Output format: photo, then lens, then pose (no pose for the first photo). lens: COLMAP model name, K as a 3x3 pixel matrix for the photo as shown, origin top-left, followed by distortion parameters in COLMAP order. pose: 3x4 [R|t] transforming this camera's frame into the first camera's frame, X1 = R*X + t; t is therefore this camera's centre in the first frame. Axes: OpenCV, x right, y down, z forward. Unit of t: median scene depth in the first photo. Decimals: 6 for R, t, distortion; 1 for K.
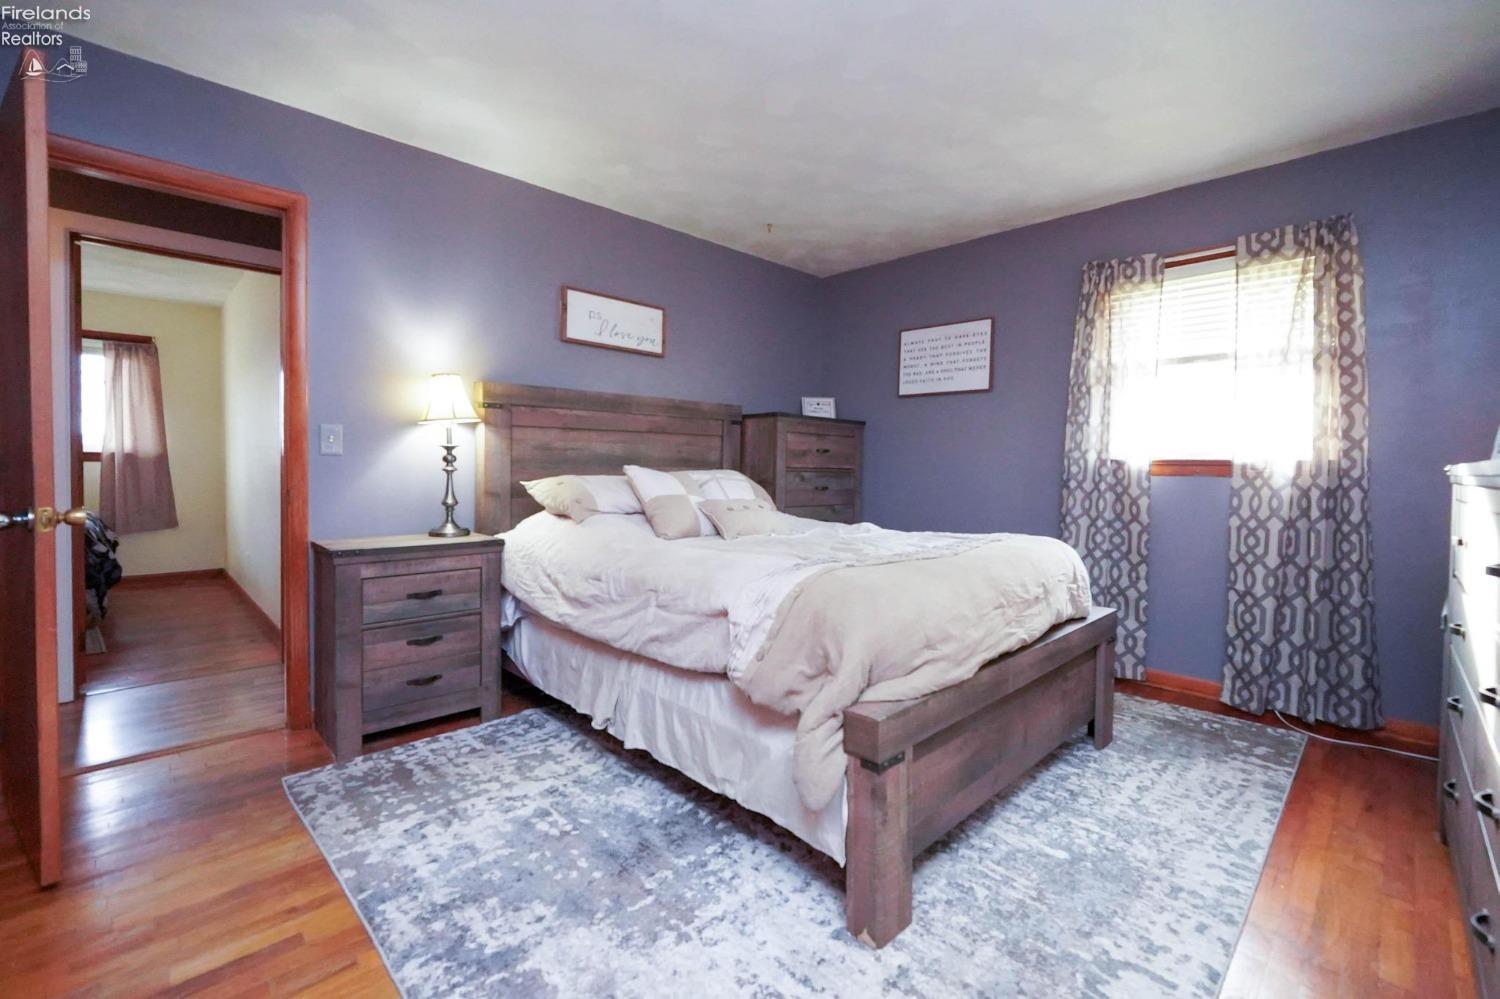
lens RADIAL K [[651.8, 0, 744.8], [0, 651.8, 482.2], [0, 0, 1]] dist [-0.018600, 0.007533]
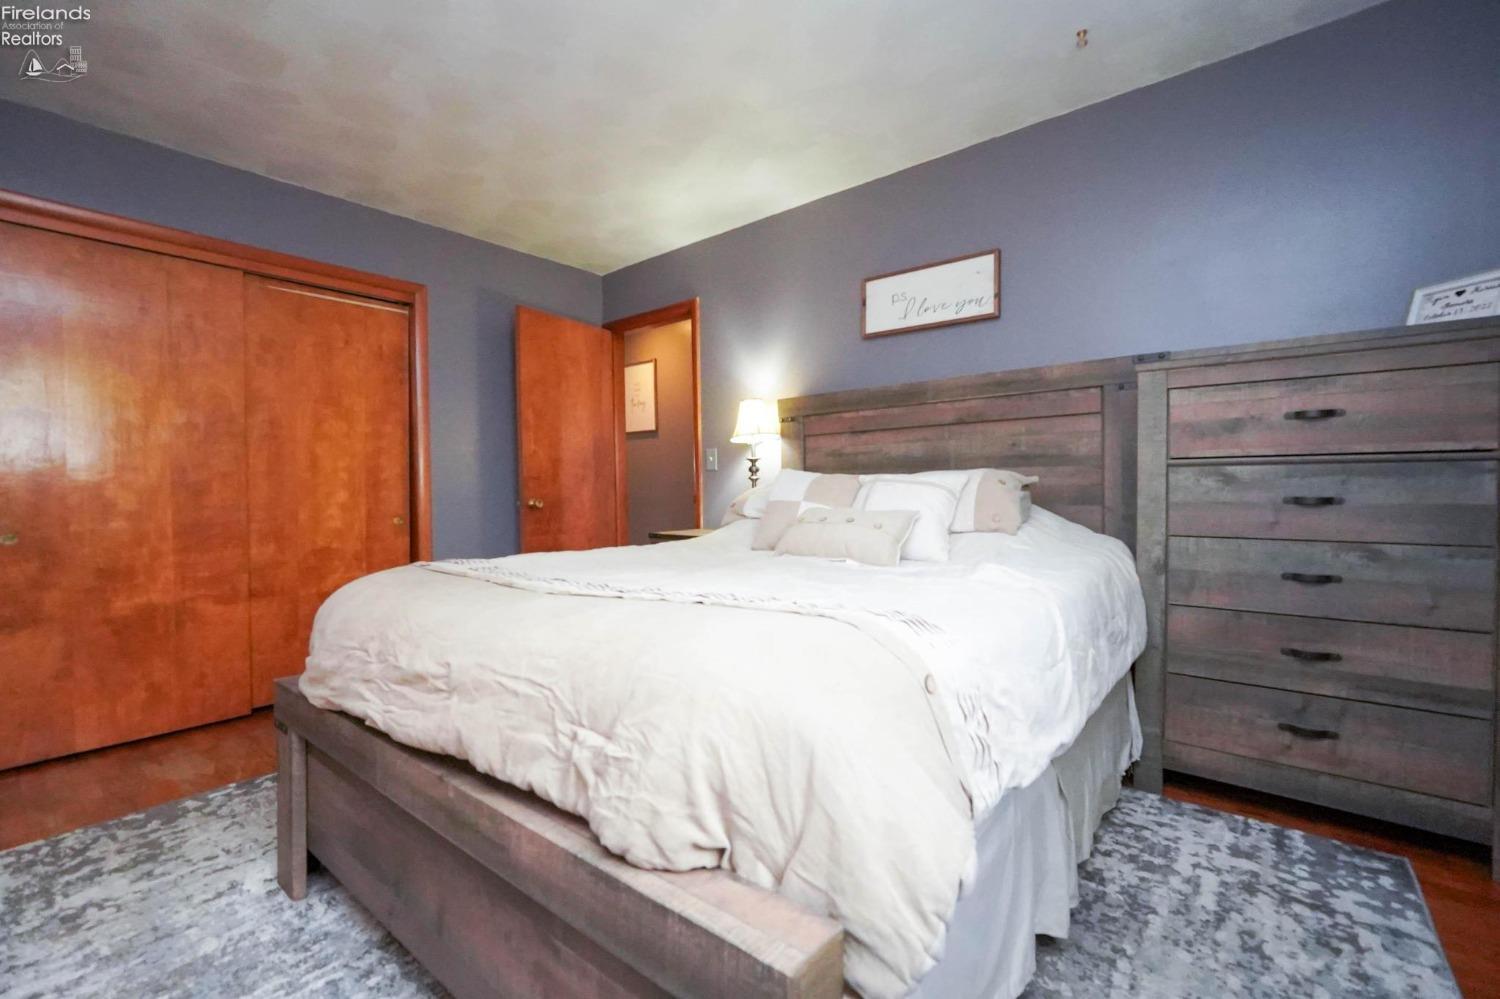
lens RADIAL K [[651.8, 0, 744.8], [0, 651.8, 482.2], [0, 0, 1]] dist [-0.018600, 0.007533]
pose [[0.116041, -0.022480, -0.992990, 0.638086], [-0.010891, 0.999655, -0.023904, 0.014015], [0.993185, 0.013589, 0.115756, 0.736489]]
